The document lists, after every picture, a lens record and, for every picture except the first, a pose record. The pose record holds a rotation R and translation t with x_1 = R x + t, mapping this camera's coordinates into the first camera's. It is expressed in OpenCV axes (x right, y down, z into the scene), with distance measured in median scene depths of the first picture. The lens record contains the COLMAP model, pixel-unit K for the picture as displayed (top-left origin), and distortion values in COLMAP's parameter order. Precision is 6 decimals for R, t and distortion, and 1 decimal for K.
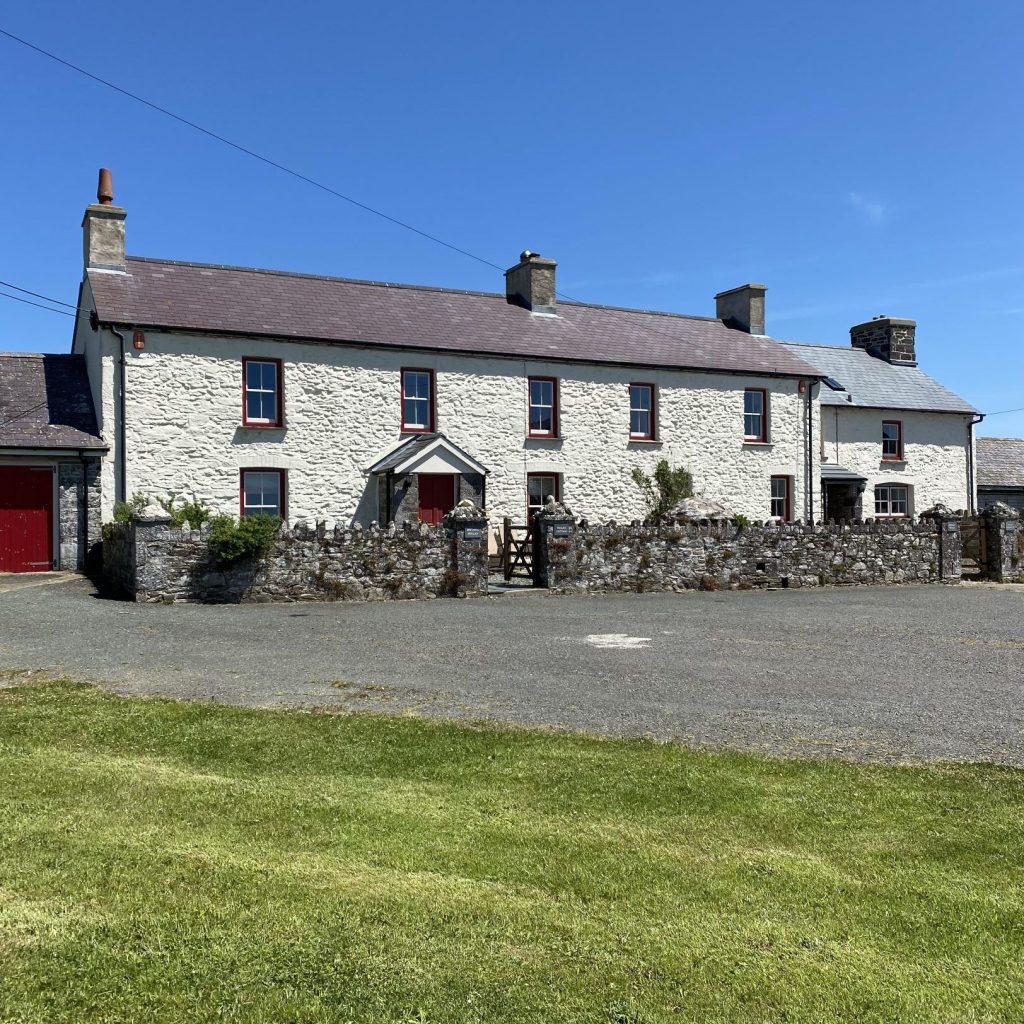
lens RADIAL K [[1030.1, 0, 514.5], [0, 1030.1, 512.5], [0, 0, 1]] dist [0.042102, 0.000000]
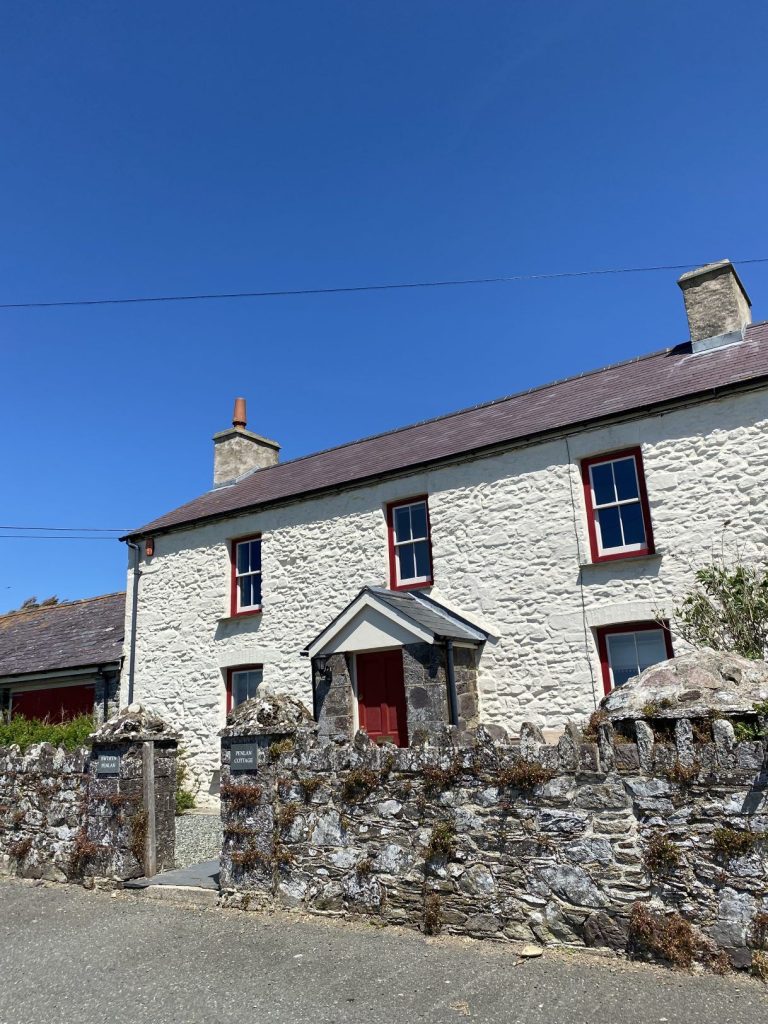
lens RADIAL K [[779.1, 0, 383.8], [0, 779.1, 512.7], [0, 0, 1]] dist [0.010723, -0.029620]
pose [[0.485139, -0.244597, -0.839531, 0.351498], [0.048698, 0.966149, -0.253346, 0.002002], [0.873080, 0.082025, 0.480628, 0.766421]]
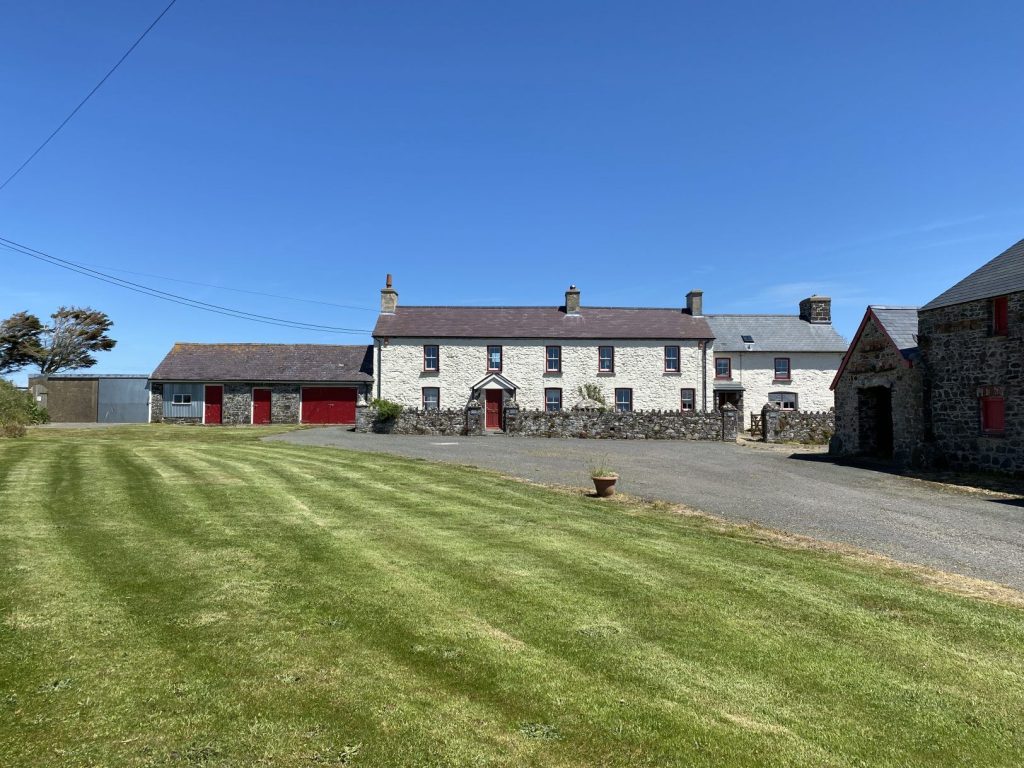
lens RADIAL K [[779.1, 0, 510.2], [0, 779.1, 385.0], [0, 0, 1]] dist [0.010723, -0.029620]
pose [[0.886815, -0.003402, -0.462113, 0.818772], [-0.010208, 0.999585, -0.026950, 0.002614], [0.462012, 0.028617, 0.886412, -0.630468]]
